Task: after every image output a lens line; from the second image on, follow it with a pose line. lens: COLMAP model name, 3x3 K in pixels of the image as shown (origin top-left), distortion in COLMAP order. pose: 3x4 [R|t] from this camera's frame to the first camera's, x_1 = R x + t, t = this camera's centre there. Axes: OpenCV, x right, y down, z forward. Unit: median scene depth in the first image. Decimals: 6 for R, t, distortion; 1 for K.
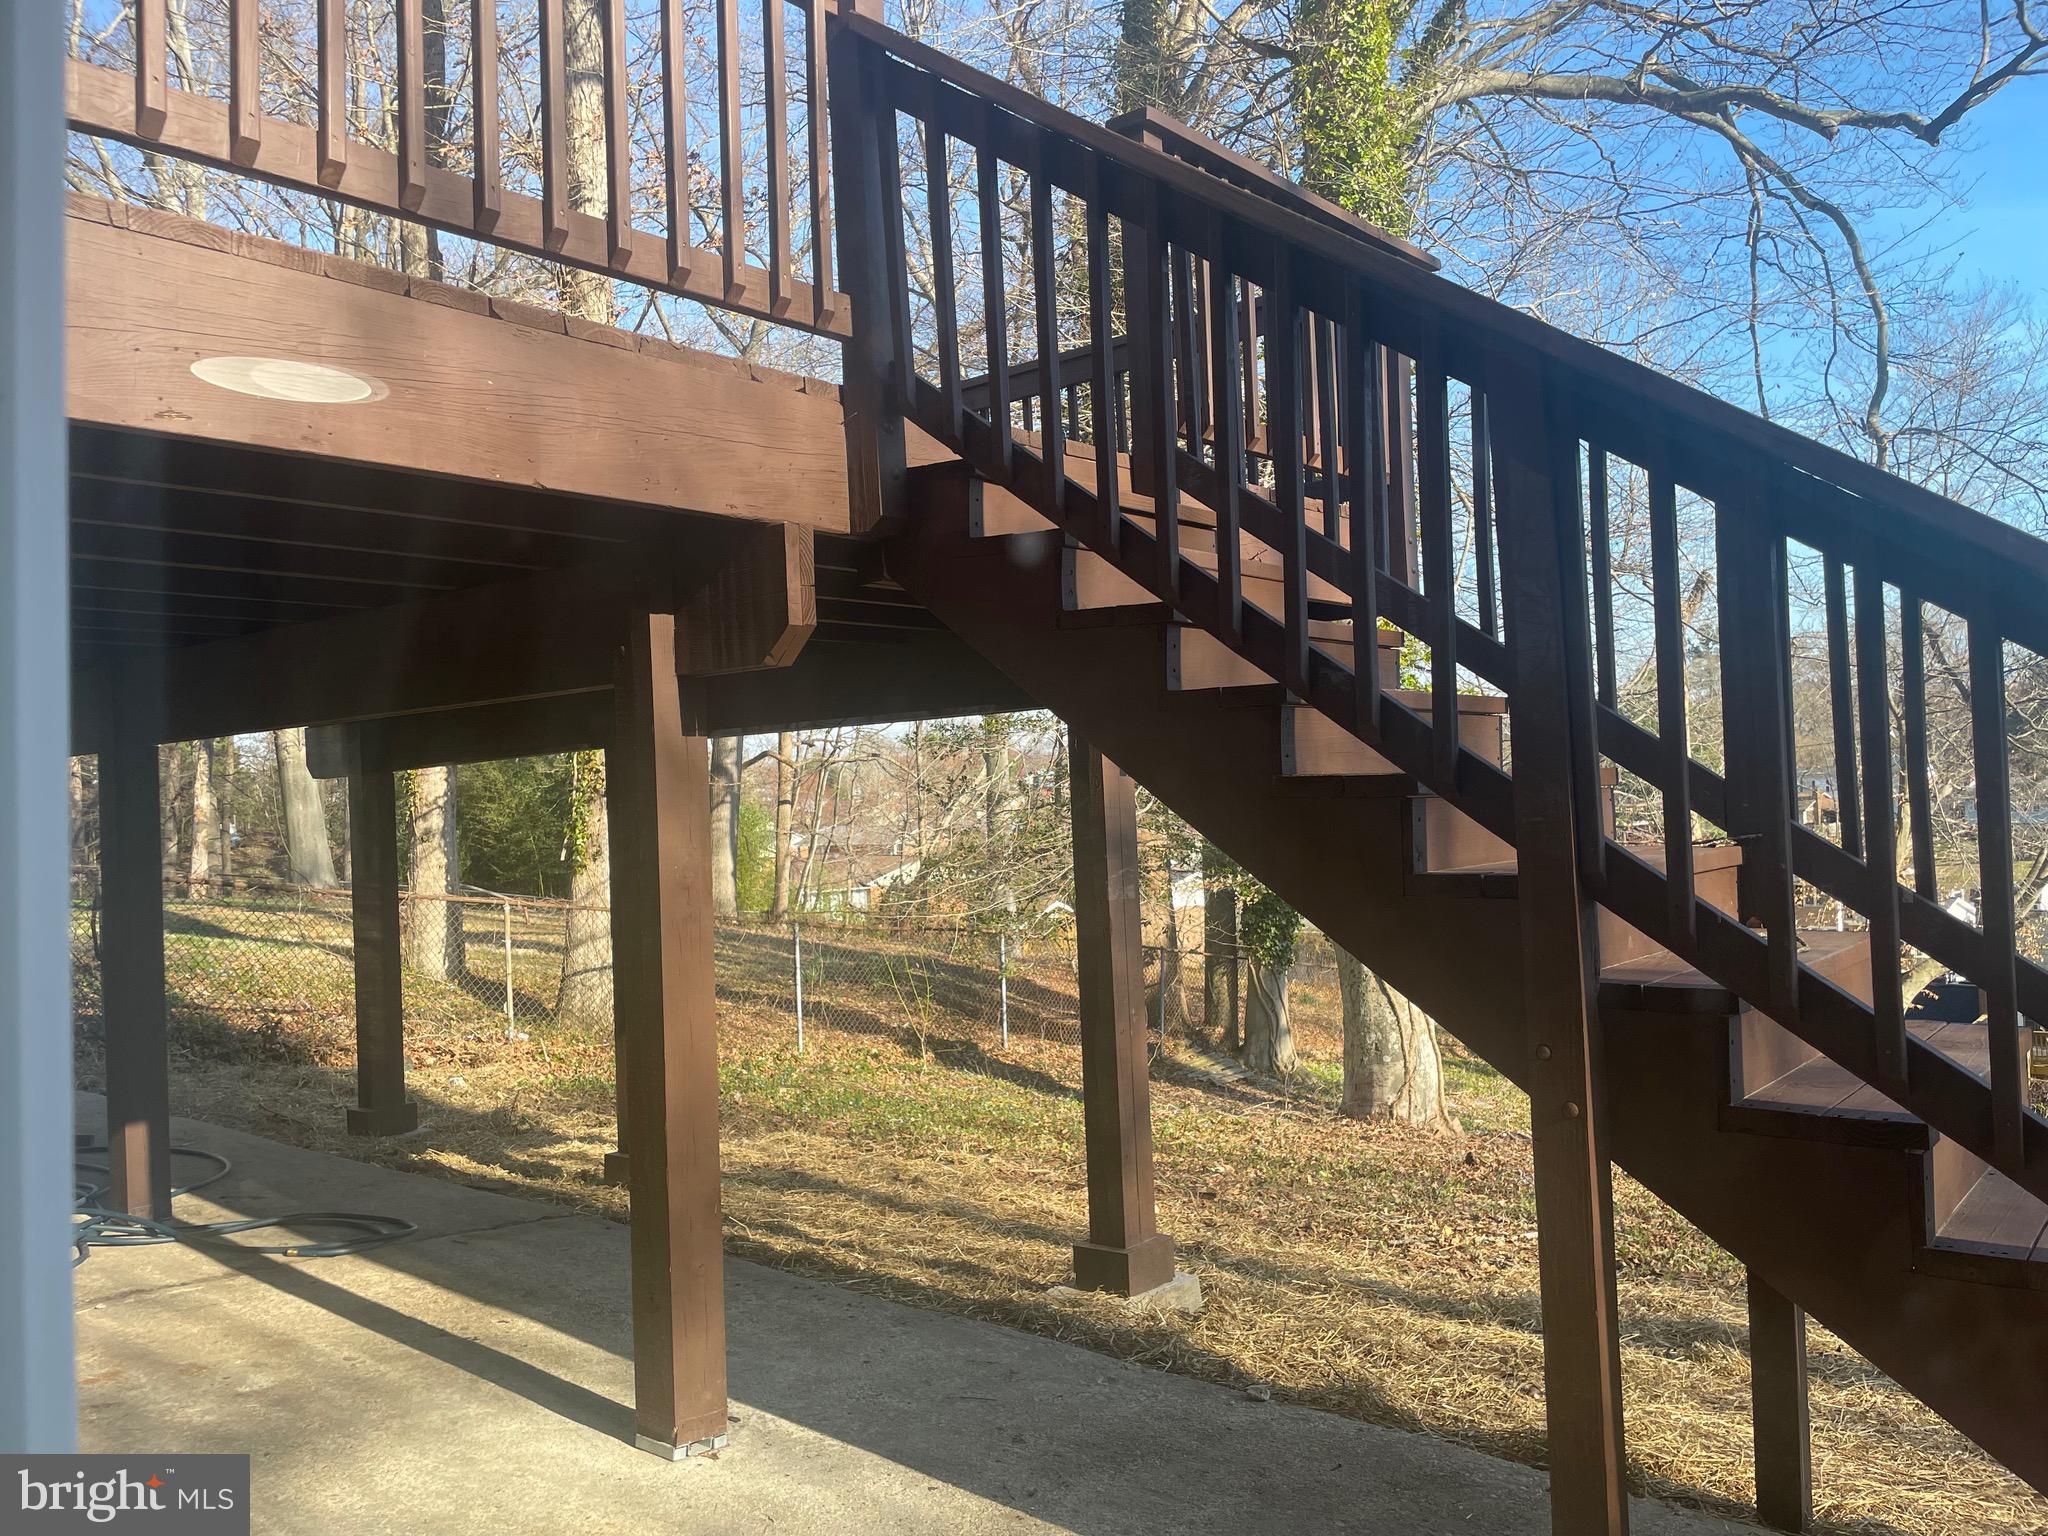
lens RADIAL K [[1536.1, 0, 1024.0], [0, 1536.1, 768.0], [0, 0, 1]] dist [0.092382, -0.125268]
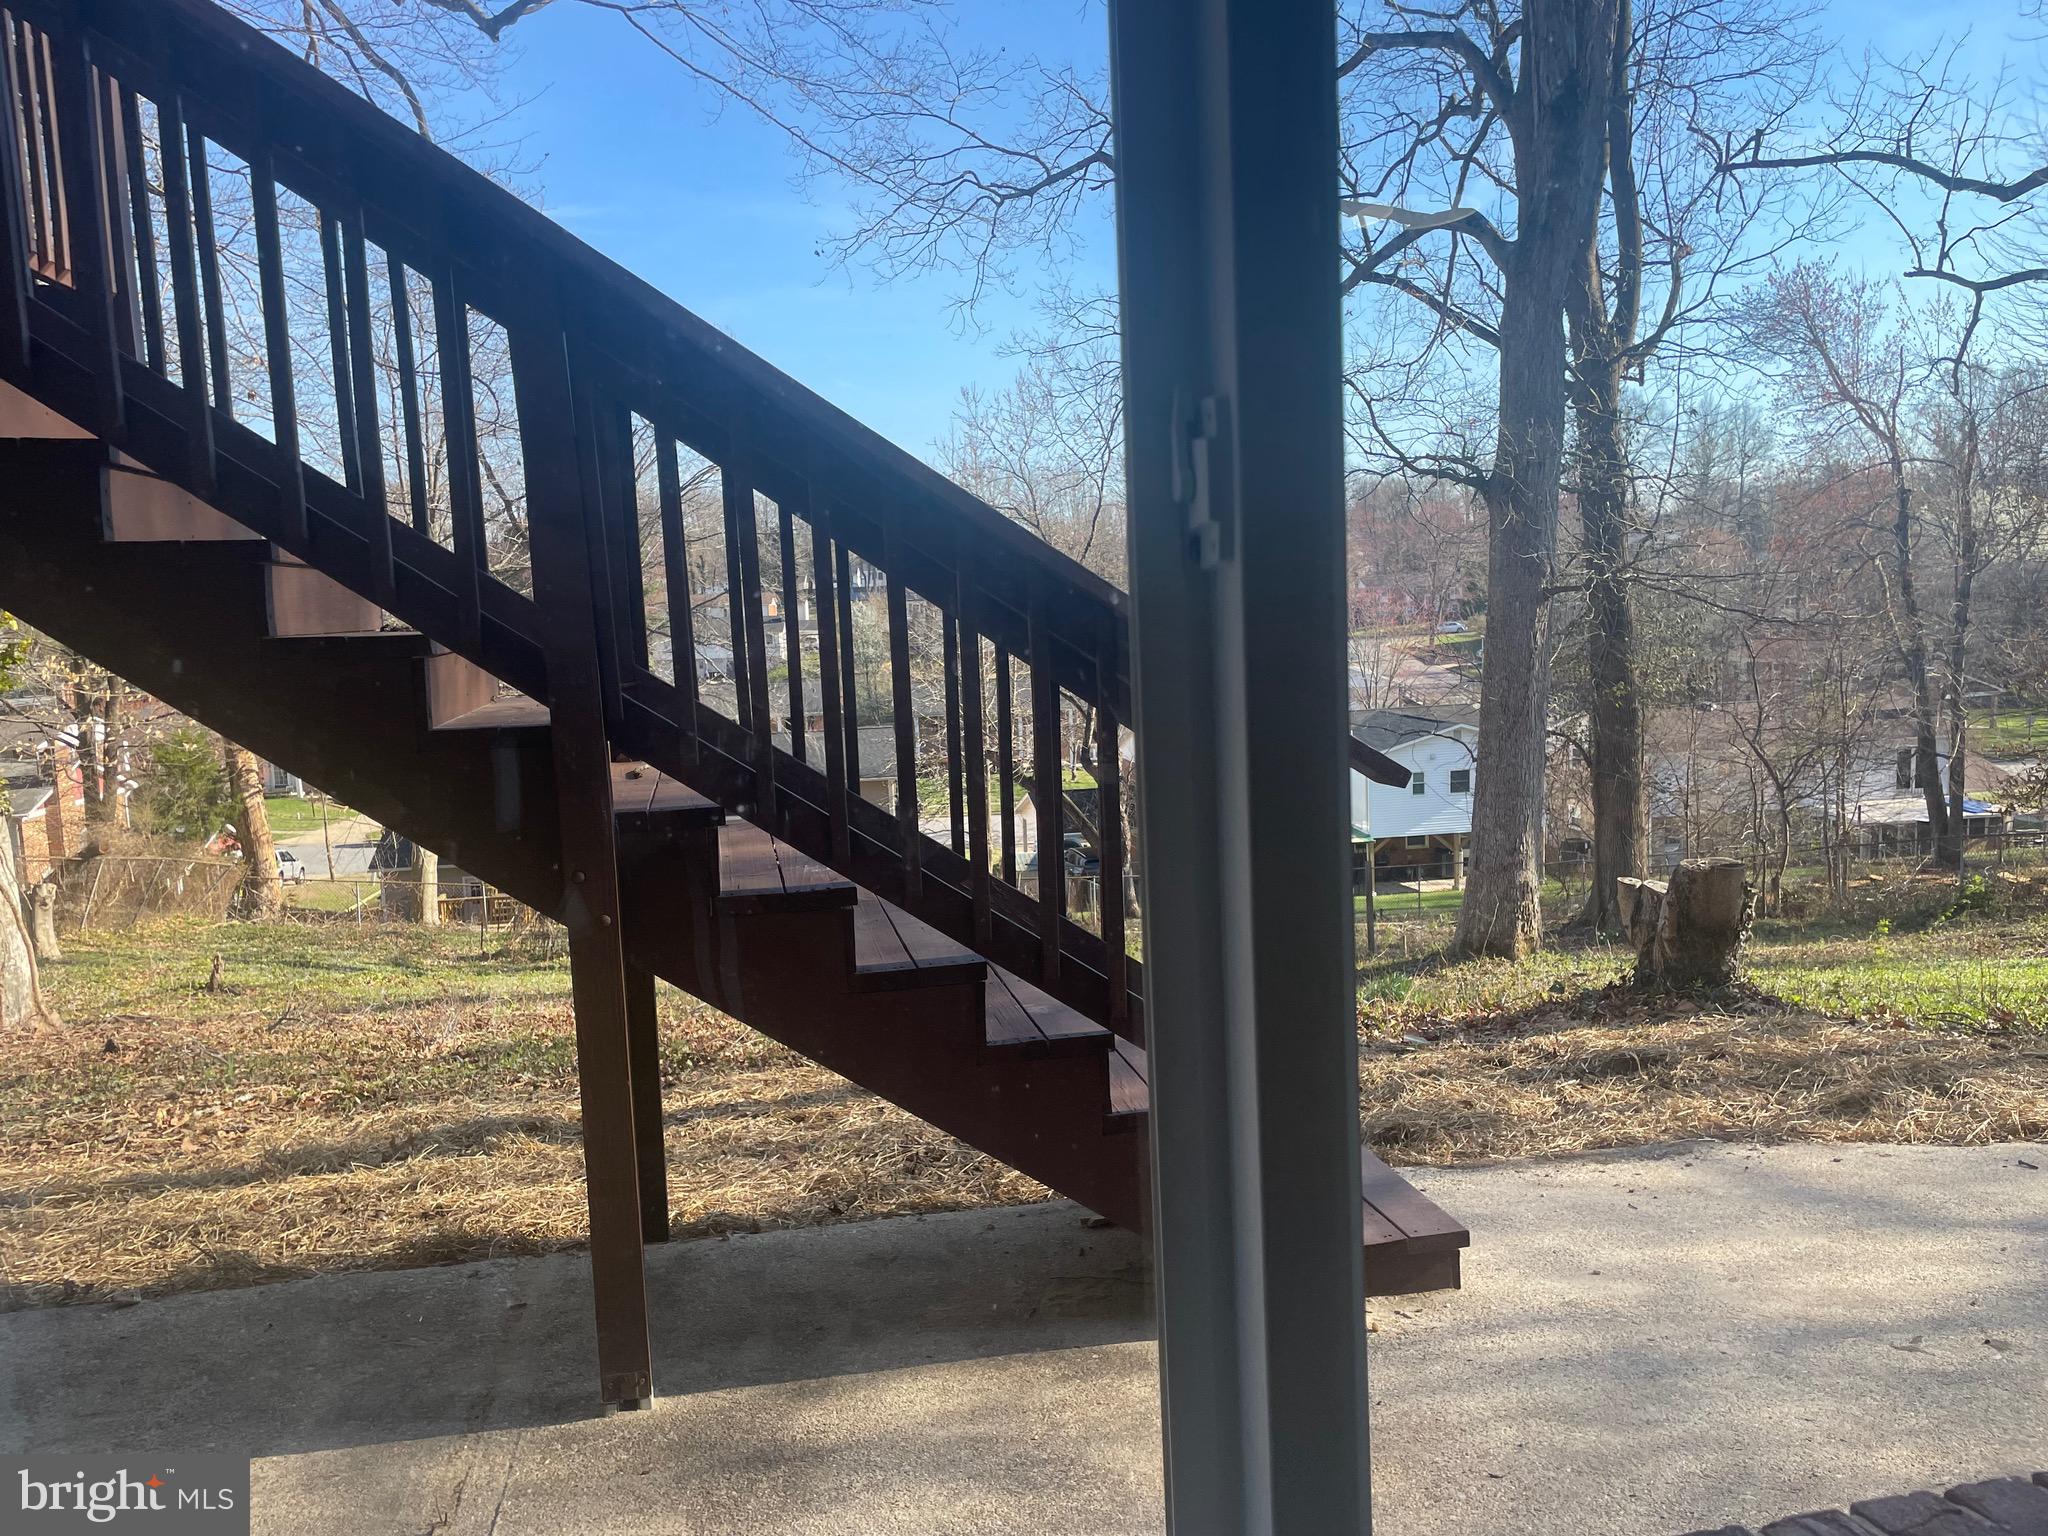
lens RADIAL K [[1536.1, 0, 1024.0], [0, 1536.1, 768.0], [0, 0, 1]] dist [0.092382, -0.125268]
pose [[0.635021, -0.072427, 0.769092, -0.131196], [-0.001114, 0.995508, 0.094669, -0.002656], [-0.772494, -0.060974, 0.632088, 0.007474]]
